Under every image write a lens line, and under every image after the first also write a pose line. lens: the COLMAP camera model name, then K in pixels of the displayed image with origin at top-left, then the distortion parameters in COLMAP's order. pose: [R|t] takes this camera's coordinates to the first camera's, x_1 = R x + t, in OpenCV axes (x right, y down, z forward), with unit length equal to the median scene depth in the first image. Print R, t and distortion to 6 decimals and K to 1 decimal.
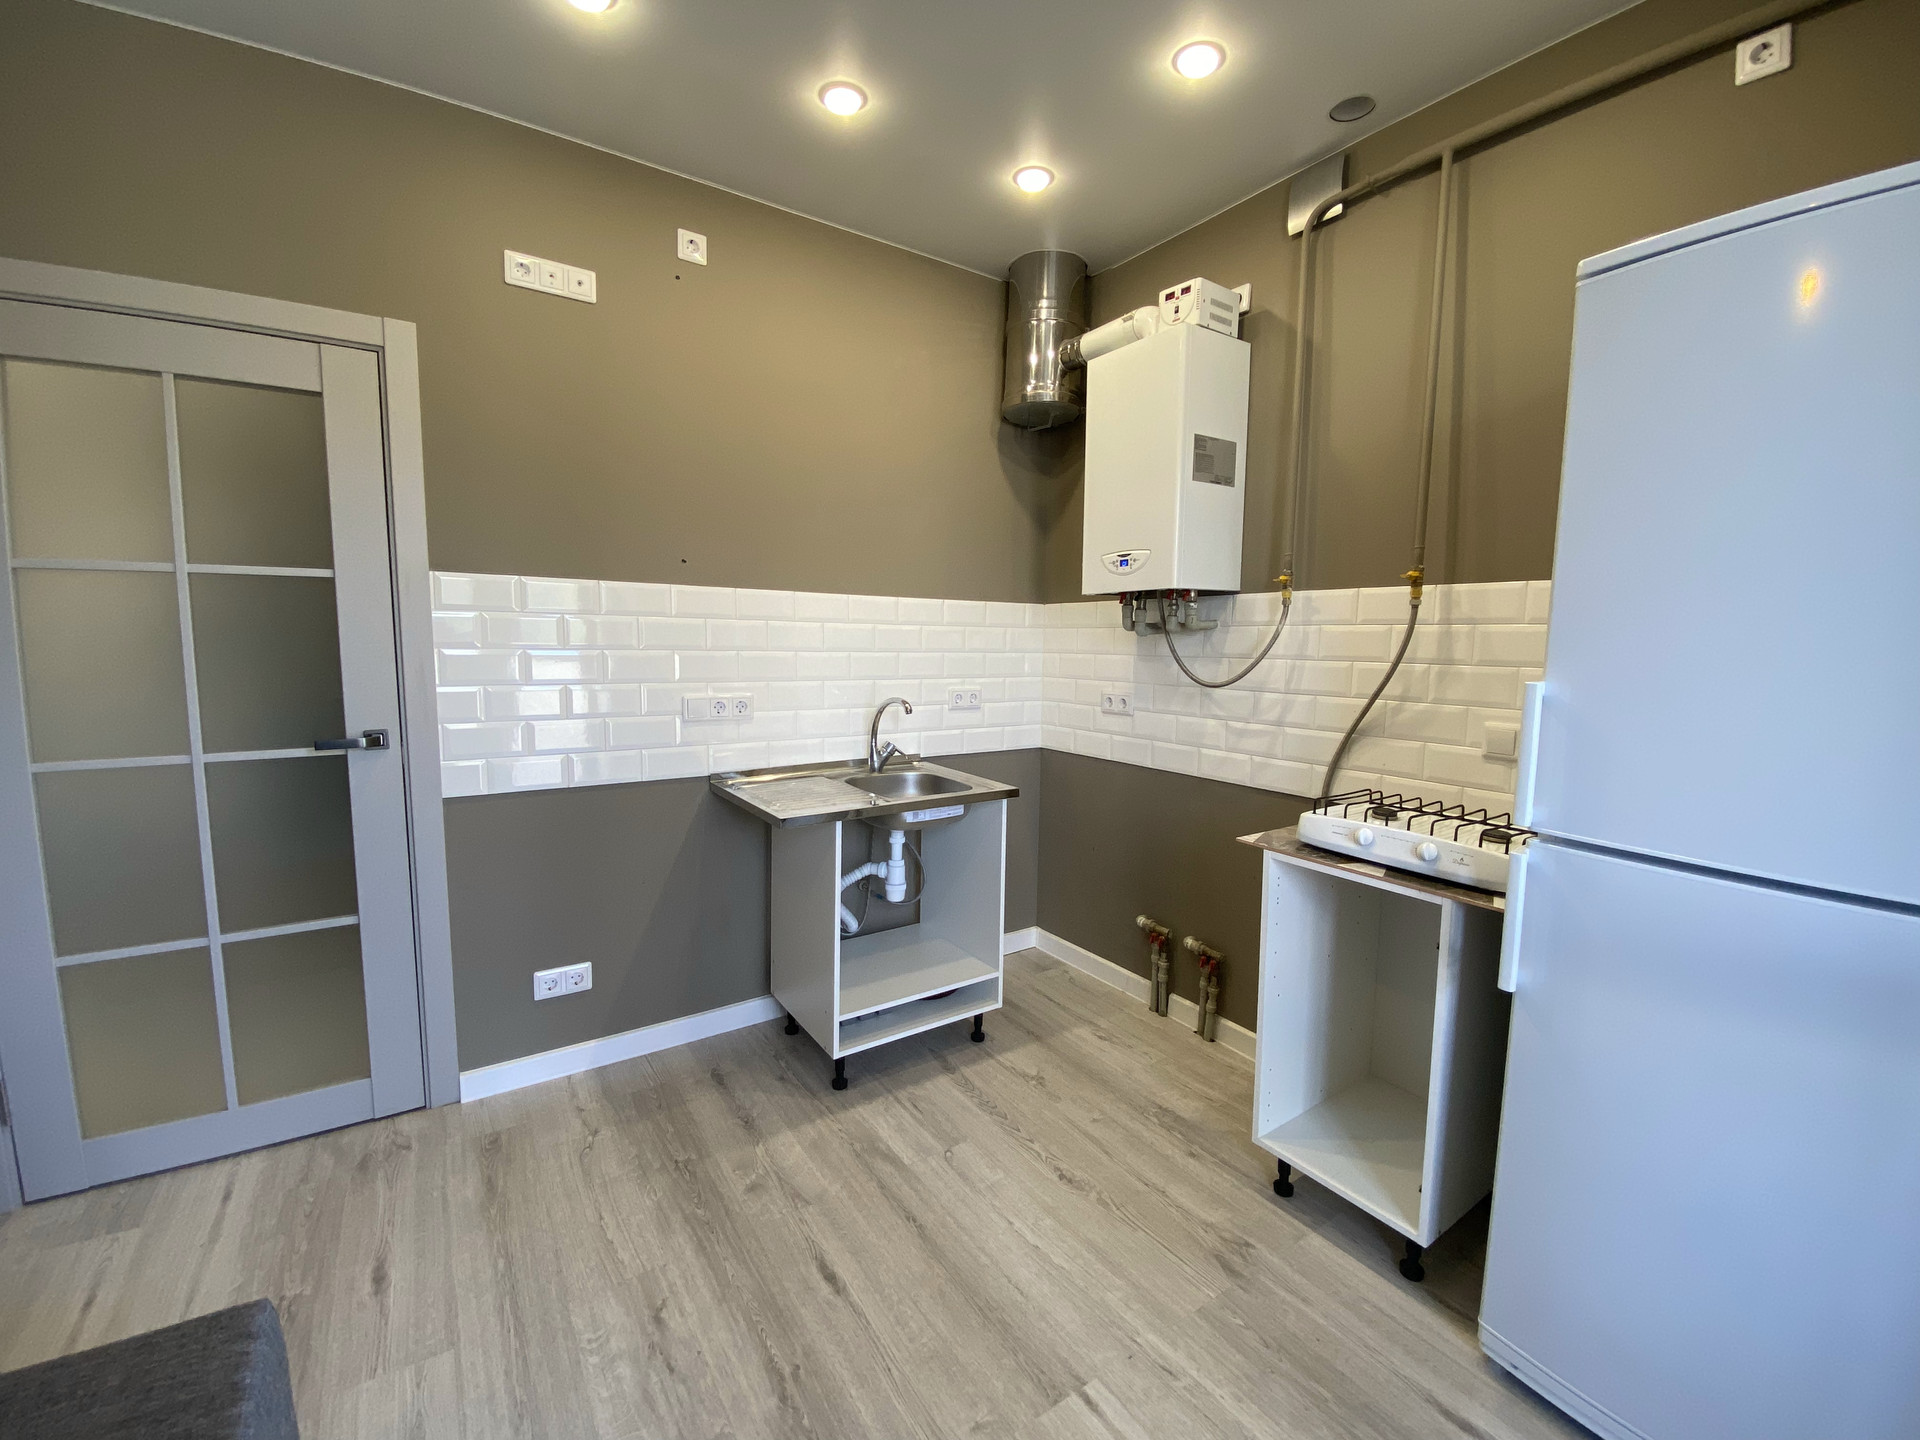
lens RADIAL K [[787.7, 0, 956.4], [0, 787.7, 701.7], [0, 0, 1]] dist [0.034062, -0.024086]
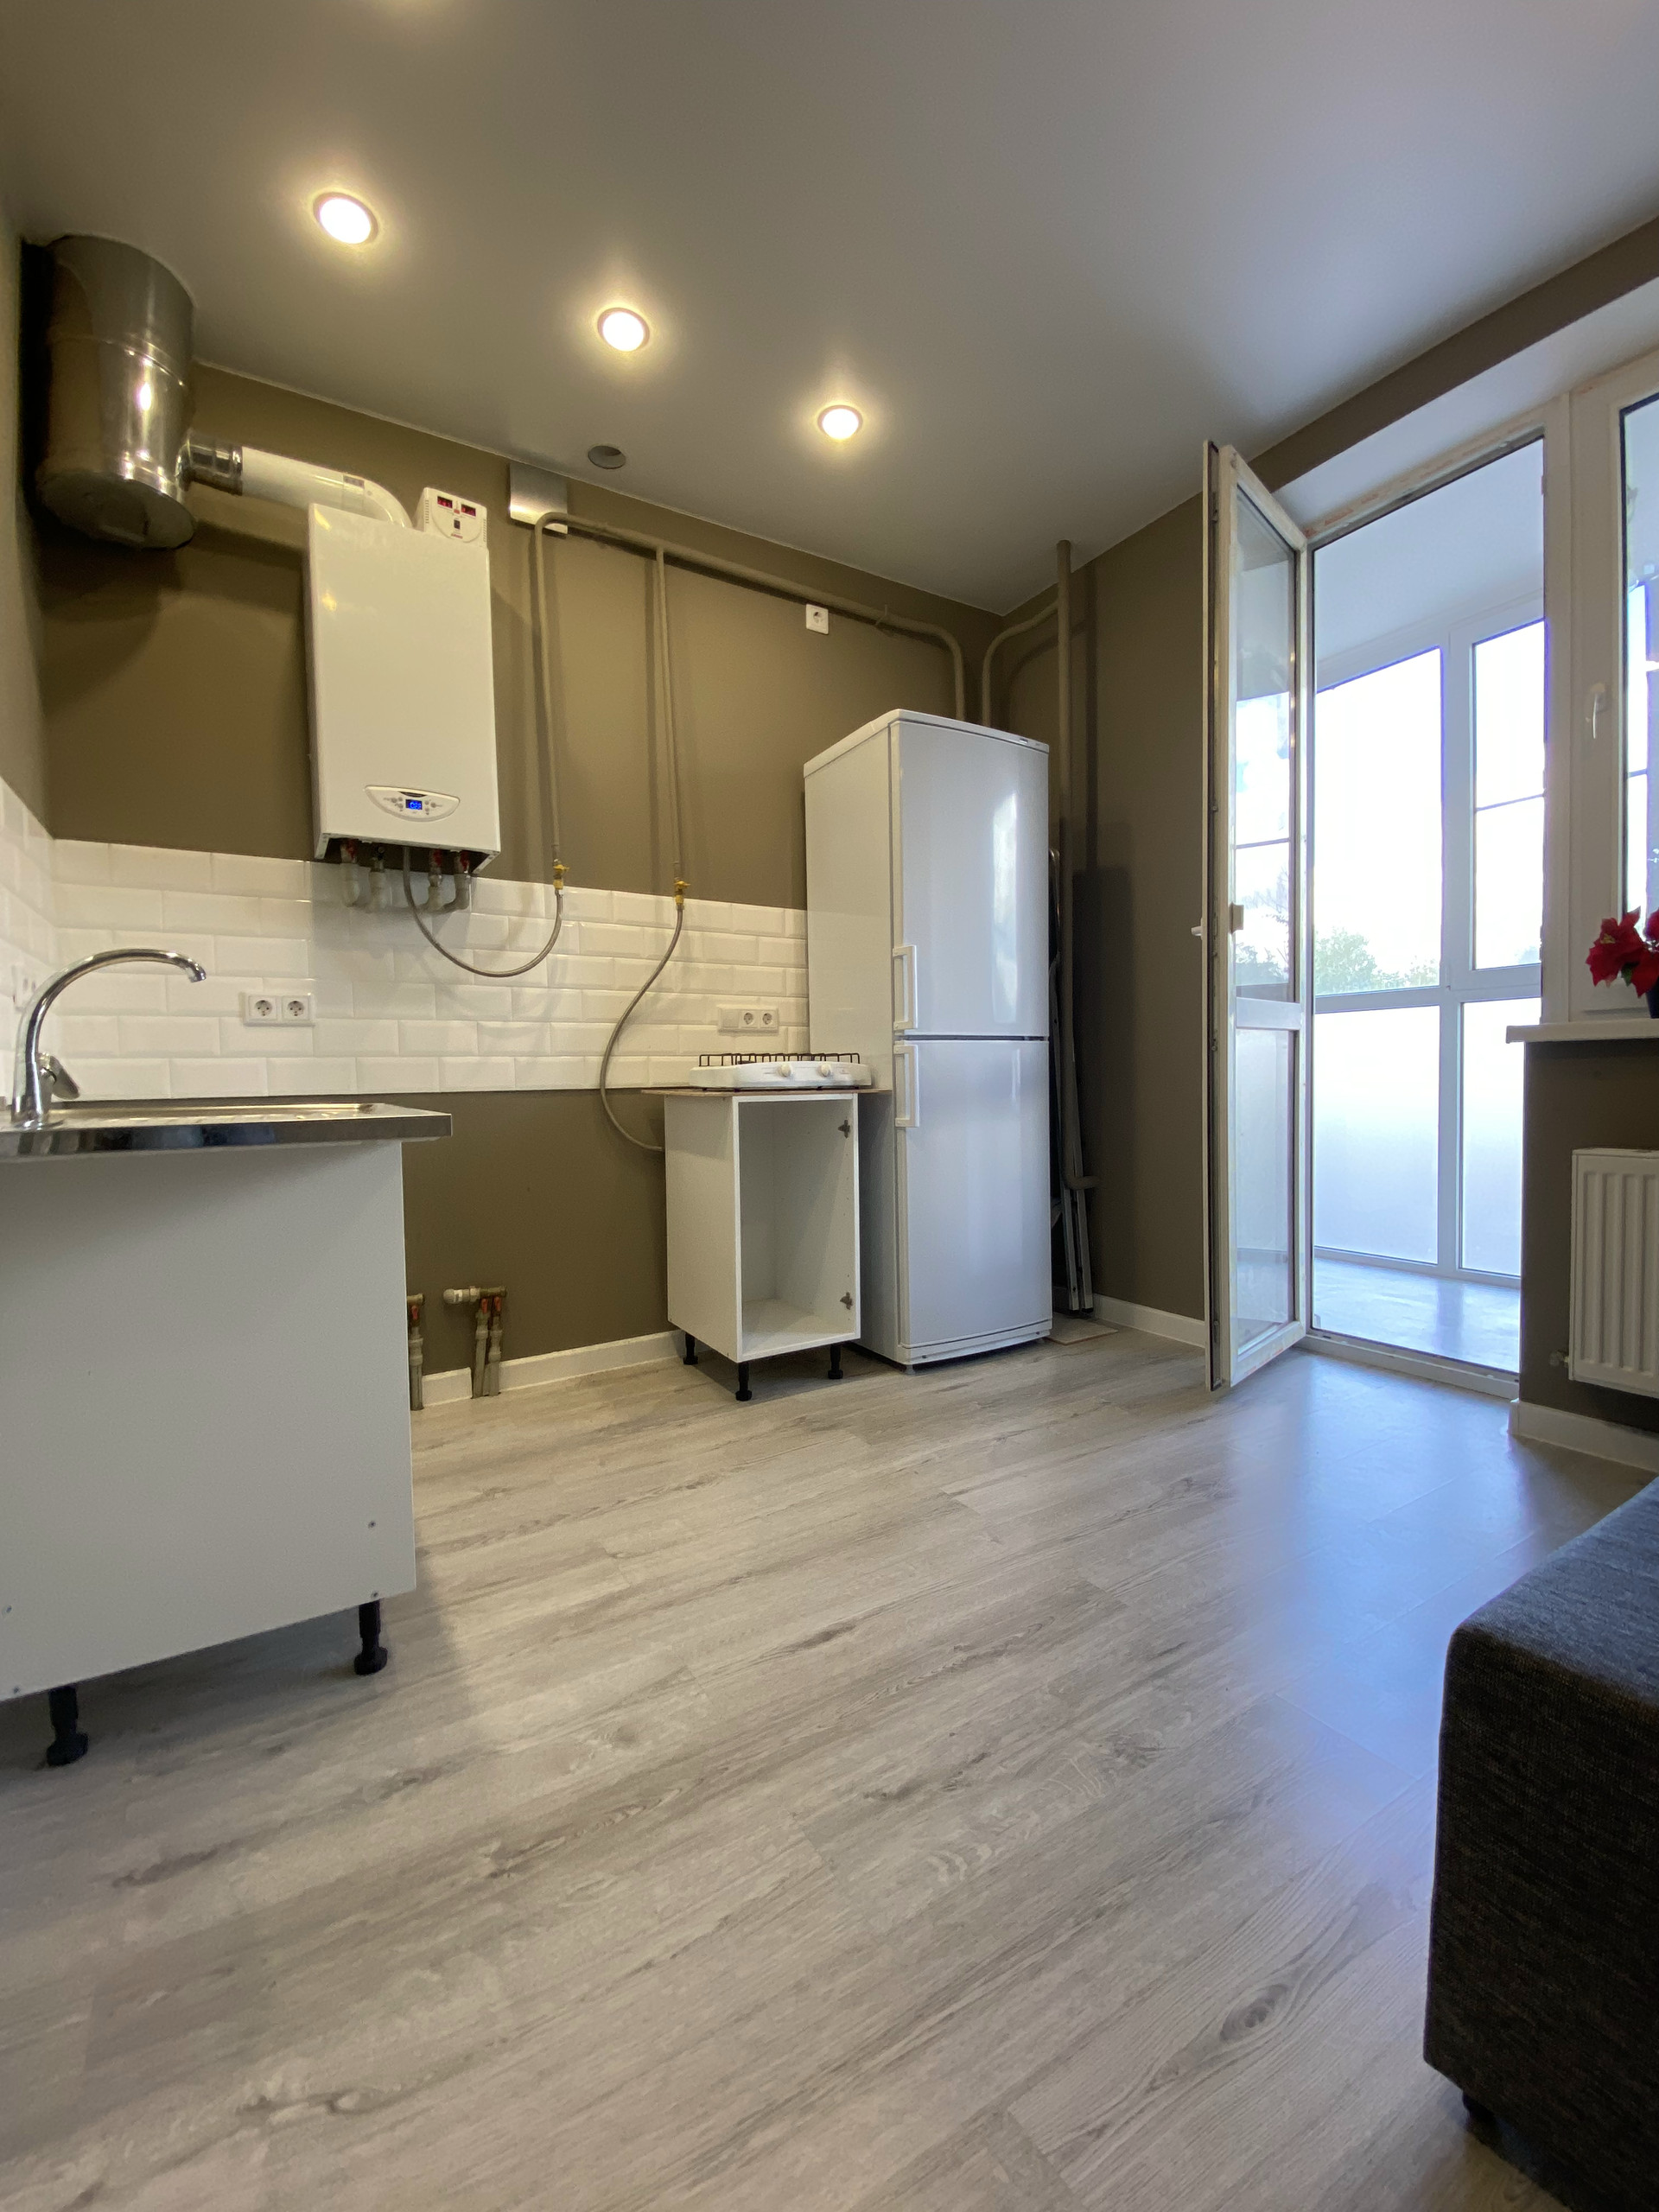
lens RADIAL K [[914.5, 0, 814.7], [0, 914.5, 1107.7], [0, 0, 1]] dist [0.024575, -0.021073]
pose [[0.041279, -0.043043, 0.998220, -0.847828], [0.097877, 0.994441, 0.038832, 0.149526], [-0.994342, 0.096100, 0.045262, 0.764568]]
